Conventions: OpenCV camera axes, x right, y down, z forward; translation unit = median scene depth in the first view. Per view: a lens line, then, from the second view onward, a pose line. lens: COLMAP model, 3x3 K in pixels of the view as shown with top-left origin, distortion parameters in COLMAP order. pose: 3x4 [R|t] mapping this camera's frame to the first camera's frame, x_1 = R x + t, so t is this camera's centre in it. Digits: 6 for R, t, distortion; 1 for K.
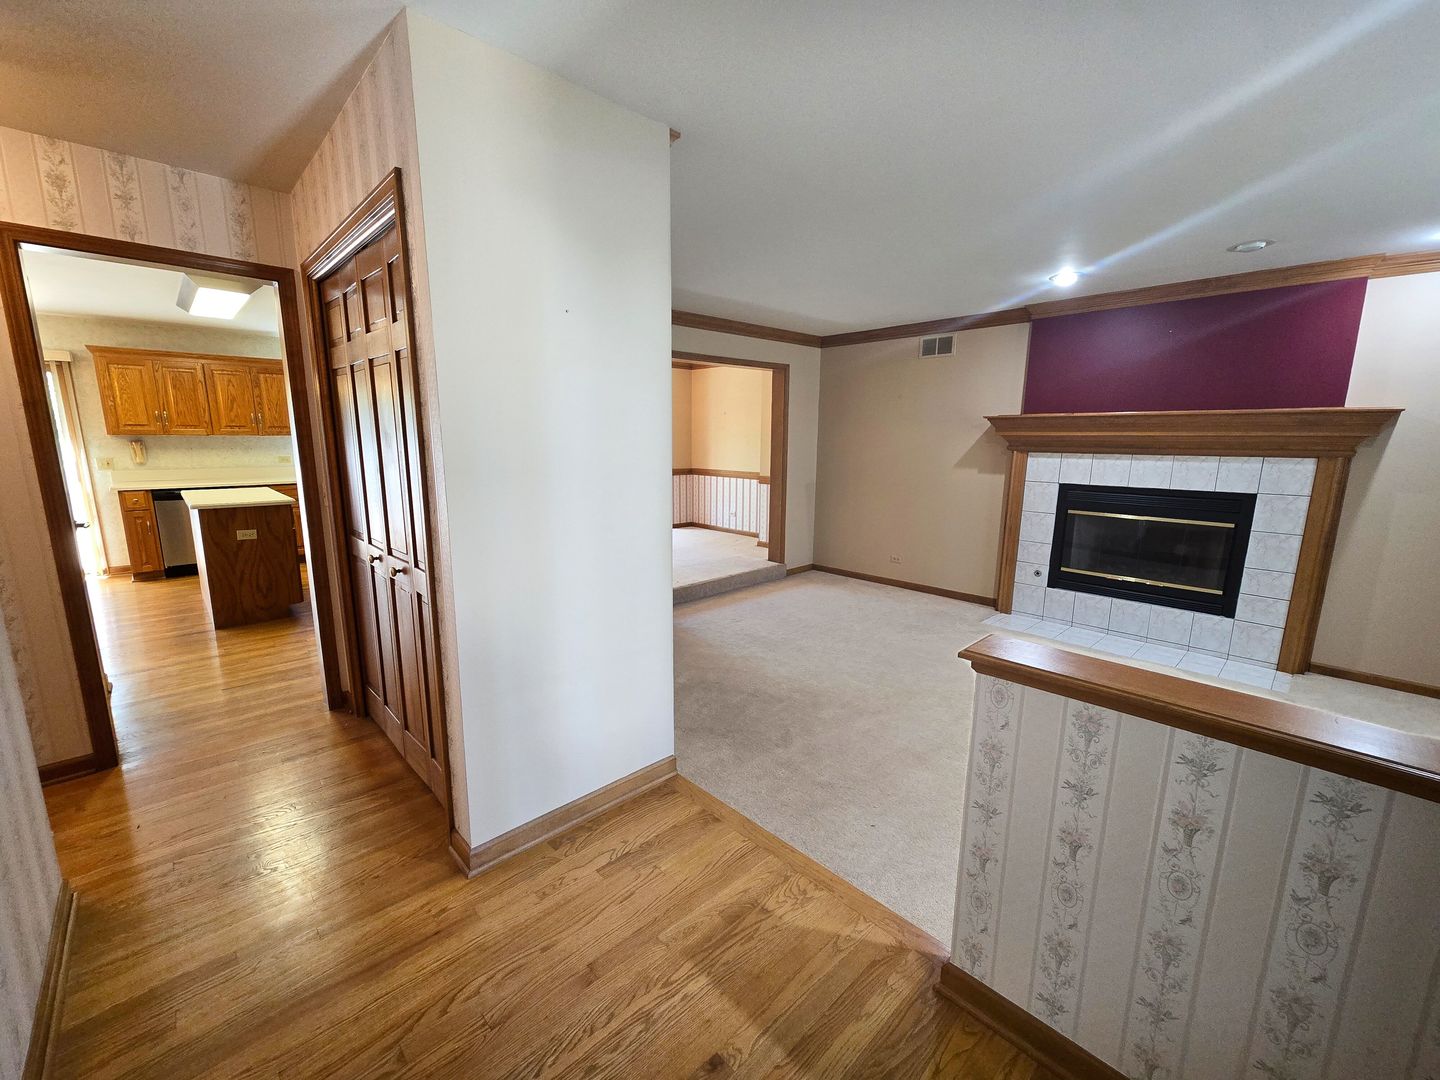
lens RADIAL K [[593.0, 0, 722.9], [0, 593.0, 545.4], [0, 0, 1]] dist [-0.002253, 0.000580]
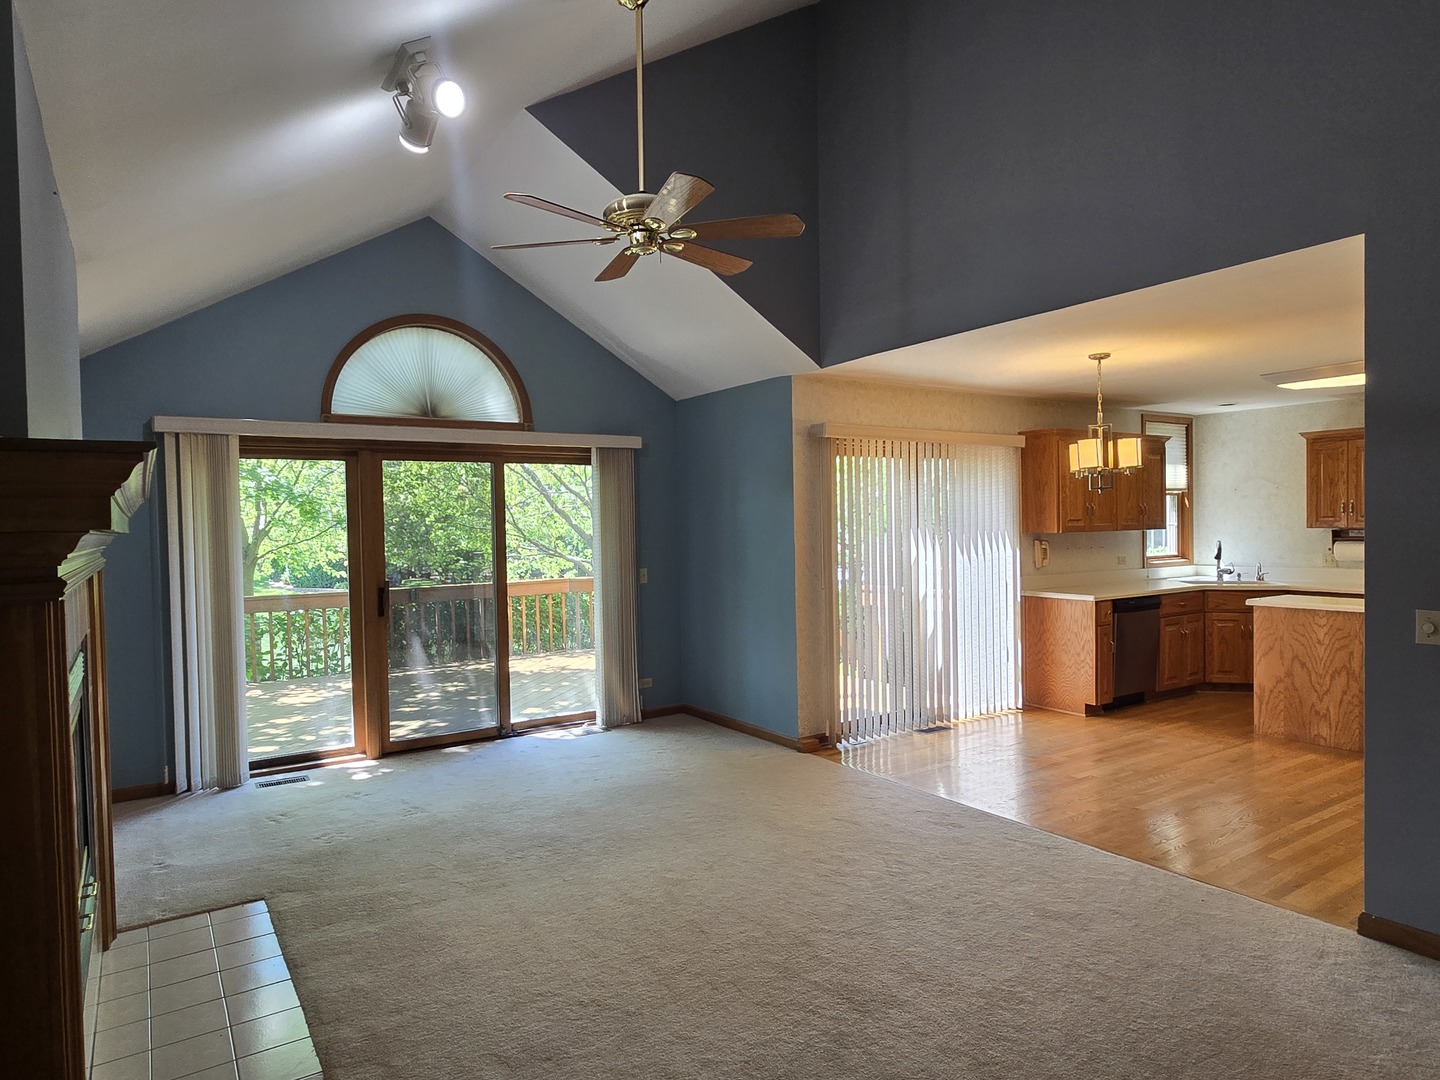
lens RADIAL K [[873.5, 0, 704.1], [0, 873.5, 544.5], [0, 0, 1]] dist [0.004762, -0.001827]
pose [[0.982656, -0.016223, -0.184724, -1.221322], [-0.013725, 0.987070, -0.159701, 0.027374], [0.184927, 0.159467, 0.969728, -0.245447]]
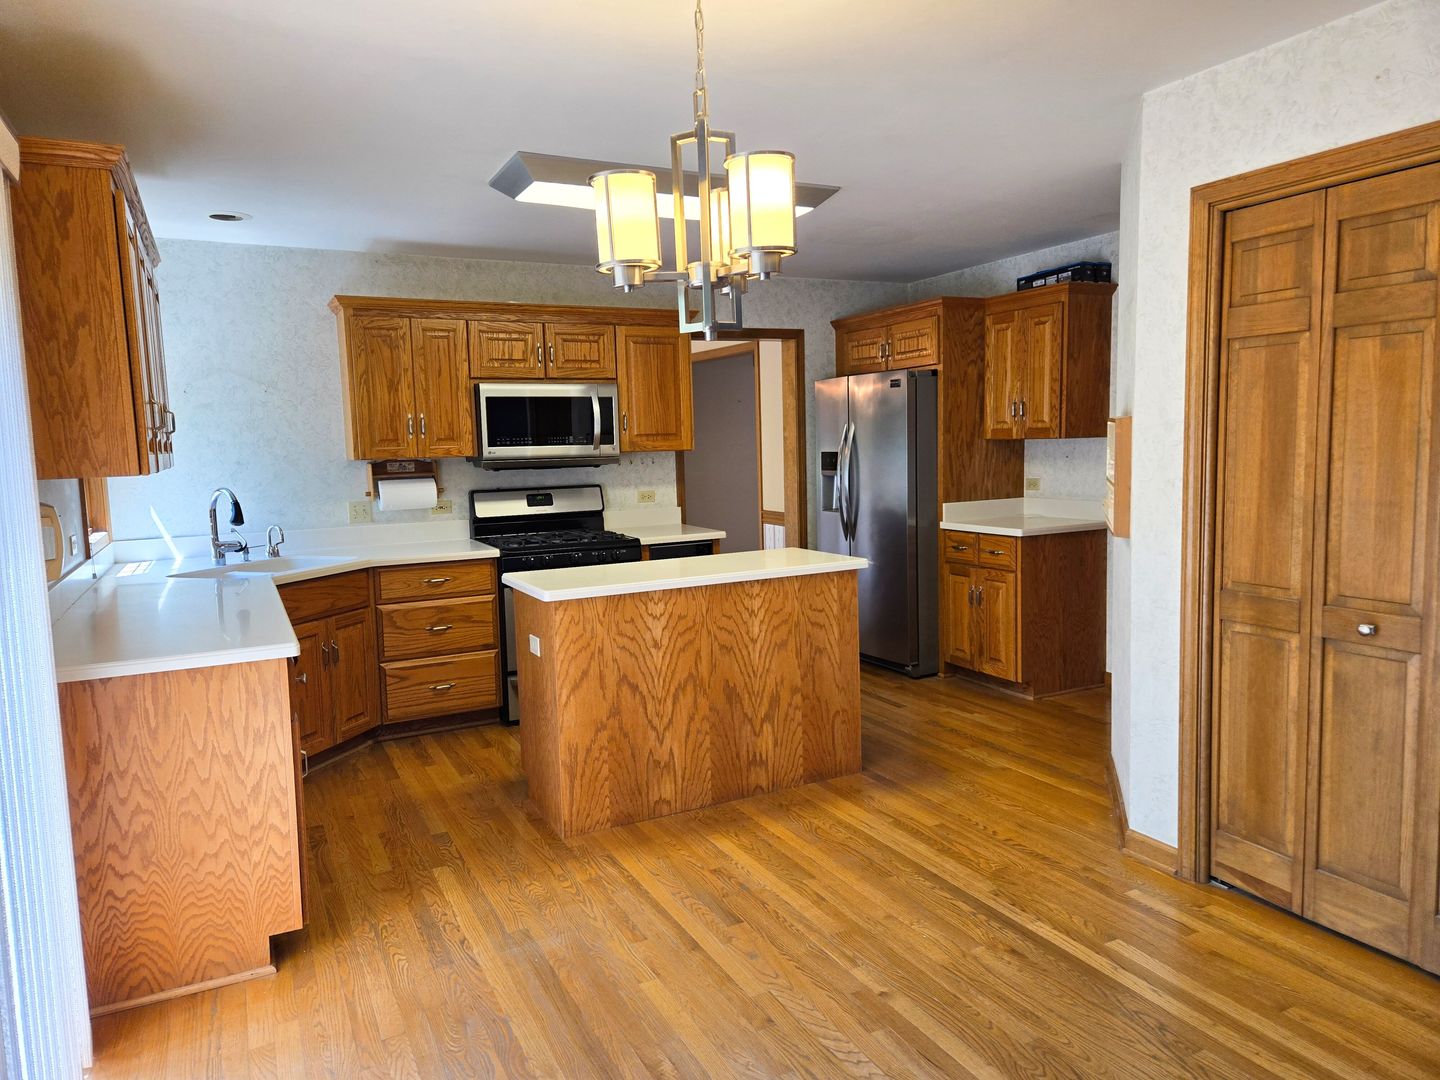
lens RADIAL K [[967.3, 0, 718.1], [0, 967.3, 532.9], [0, 0, 1]] dist [0.067021, -0.050684]
pose [[0.290191, -0.106197, 0.951058, -1.311526], [0.205288, 0.977595, 0.046522, -0.120701], [-0.934690, 0.181741, 0.305490, 0.585060]]
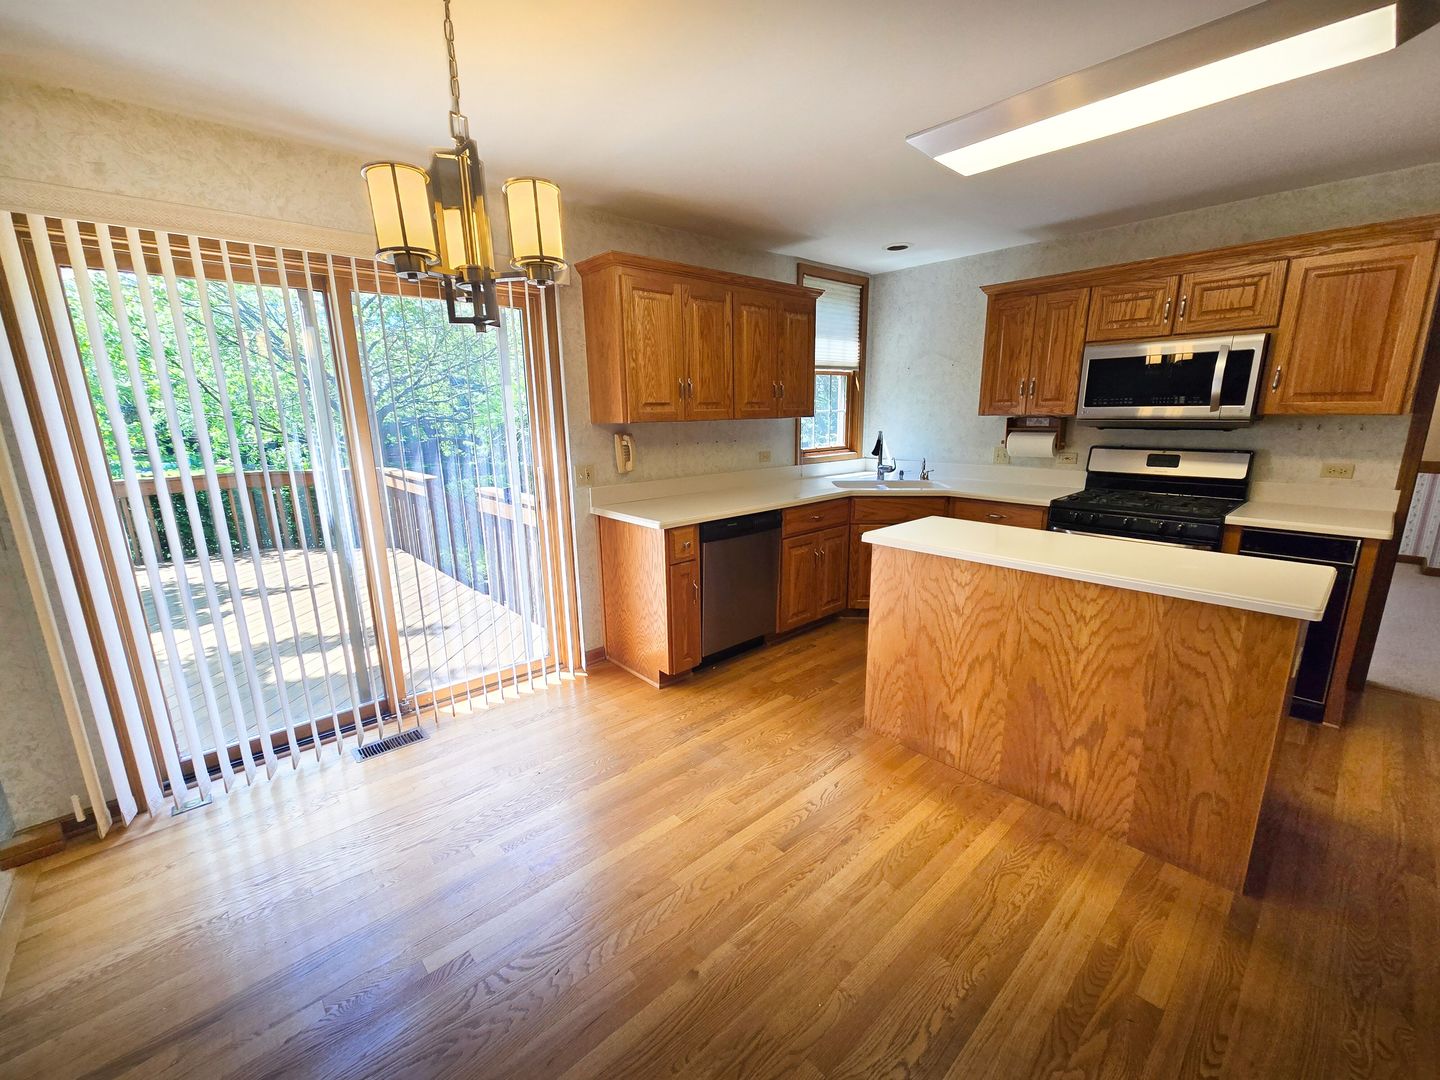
lens RADIAL K [[593.0, 0, 713.5], [0, 593.0, 547.0], [0, 0, 1]] dist [-0.002253, 0.000580]
pose [[0.999136, -0.011722, -0.039881, -0.882691], [0.013418, 0.999005, 0.042522, -0.090171], [0.039343, -0.043021, 0.998299, 0.430416]]
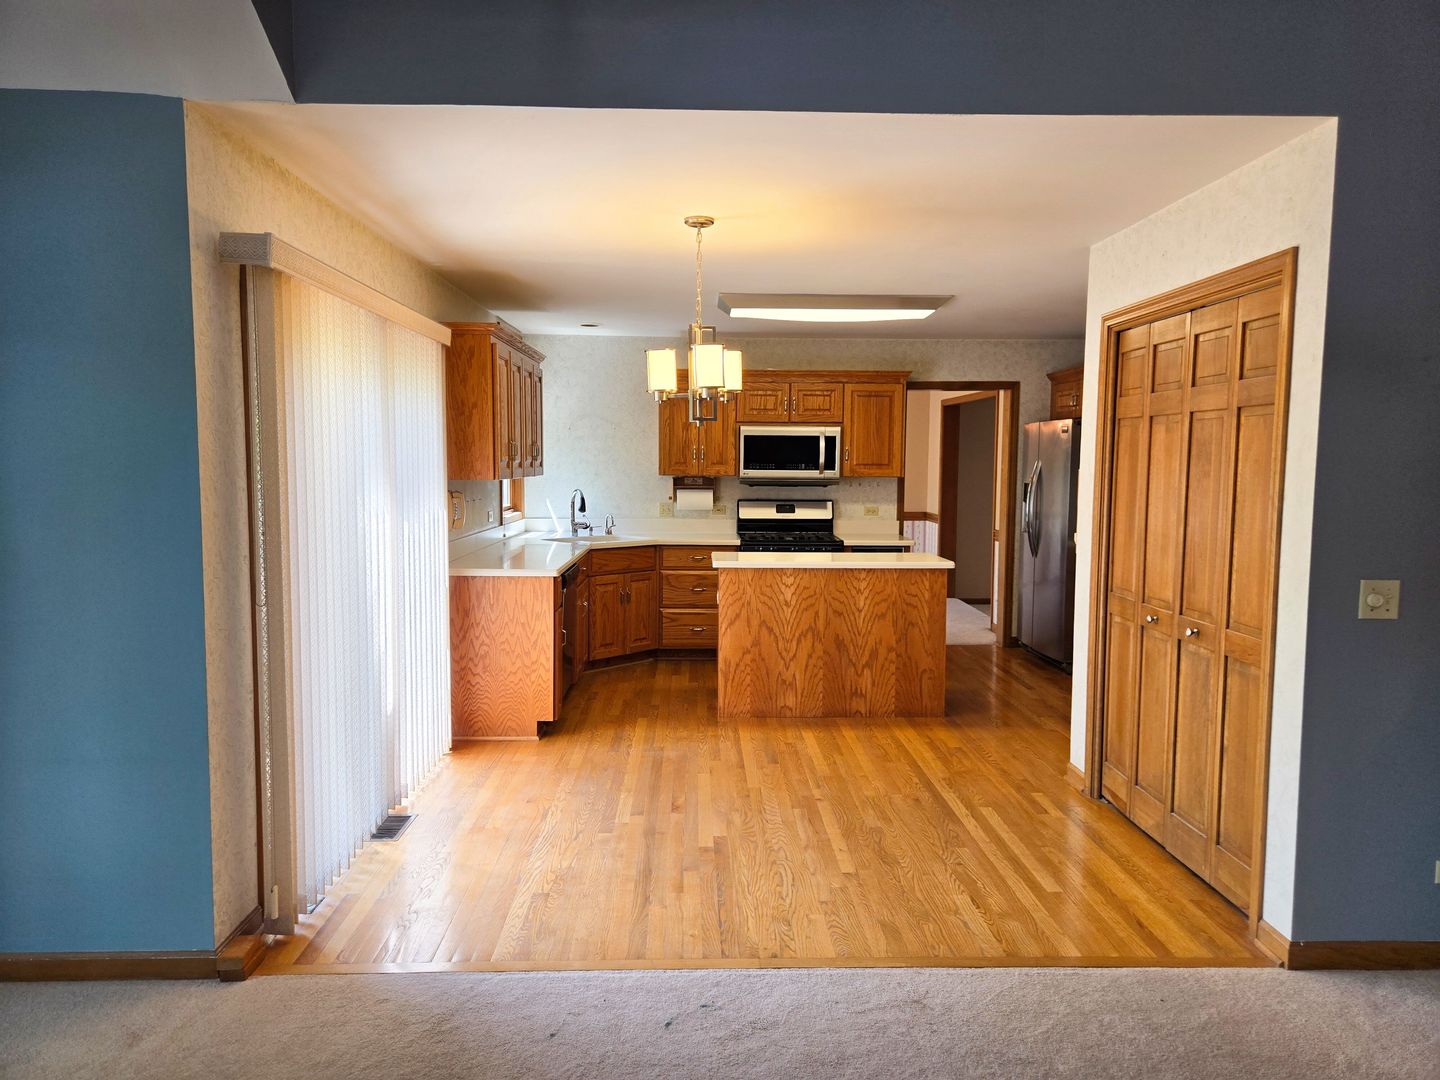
lens RADIAL K [[967.3, 0, 730.4], [0, 967.3, 535.8], [0, 0, 1]] dist [0.067021, -0.050684]
pose [[0.667803, -0.058188, 0.742060, -1.479861], [0.132774, 0.990263, -0.041837, -0.063475], [-0.732400, 0.126466, 0.669026, 0.219263]]
